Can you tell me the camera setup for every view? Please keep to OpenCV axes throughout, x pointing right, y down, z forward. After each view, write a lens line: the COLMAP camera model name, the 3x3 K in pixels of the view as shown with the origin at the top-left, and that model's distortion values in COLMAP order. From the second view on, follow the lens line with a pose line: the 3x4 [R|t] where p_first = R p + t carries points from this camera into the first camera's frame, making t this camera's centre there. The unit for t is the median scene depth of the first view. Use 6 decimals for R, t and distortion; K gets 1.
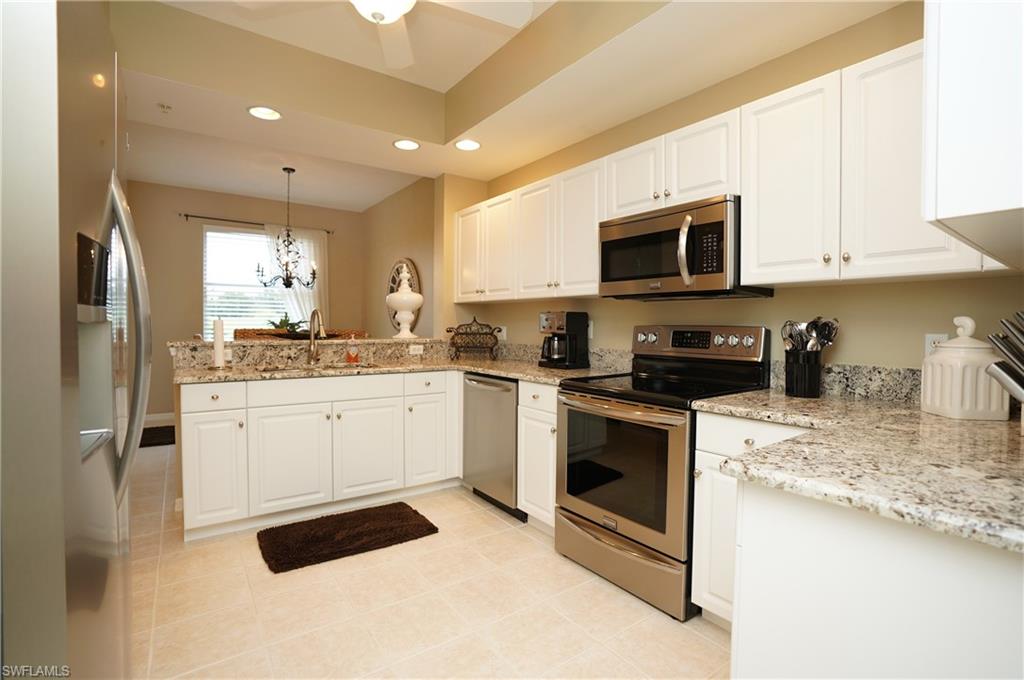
lens RADIAL K [[475.7, 0, 516.3], [0, 475.7, 336.5], [0, 0, 1]] dist [-0.069952, 0.027910]
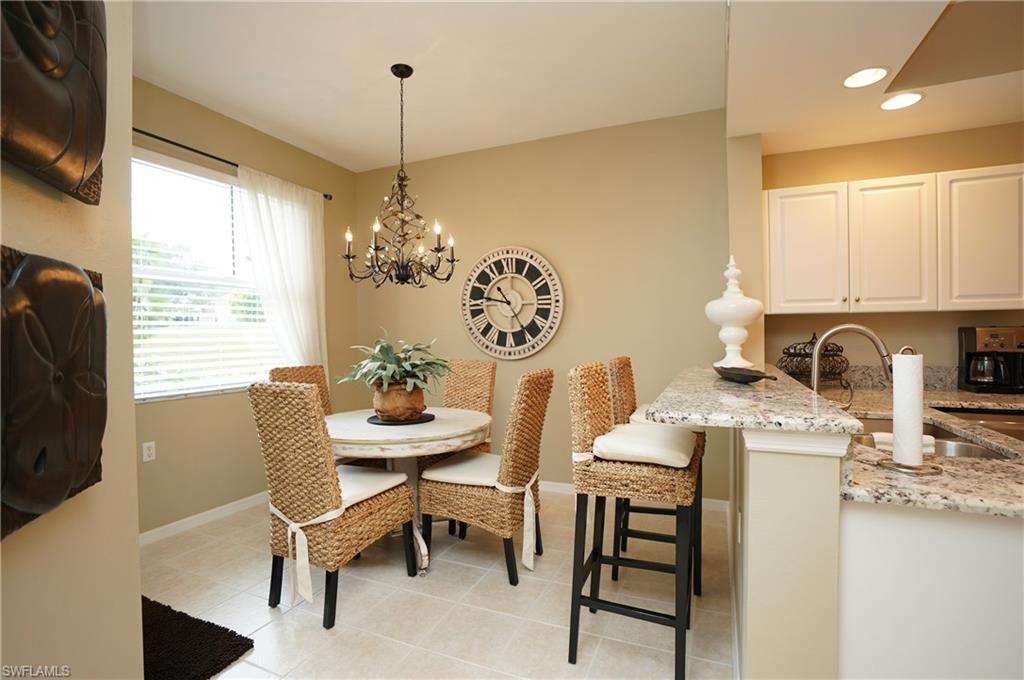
lens RADIAL K [[475.7, 0, 516.3], [0, 475.7, 336.5], [0, 0, 1]] dist [-0.069952, 0.027910]
pose [[0.859962, -0.021859, 0.509889, -1.166609], [0.031744, 0.999439, -0.010692, -0.057366], [-0.509369, 0.025381, 0.860174, 0.820305]]
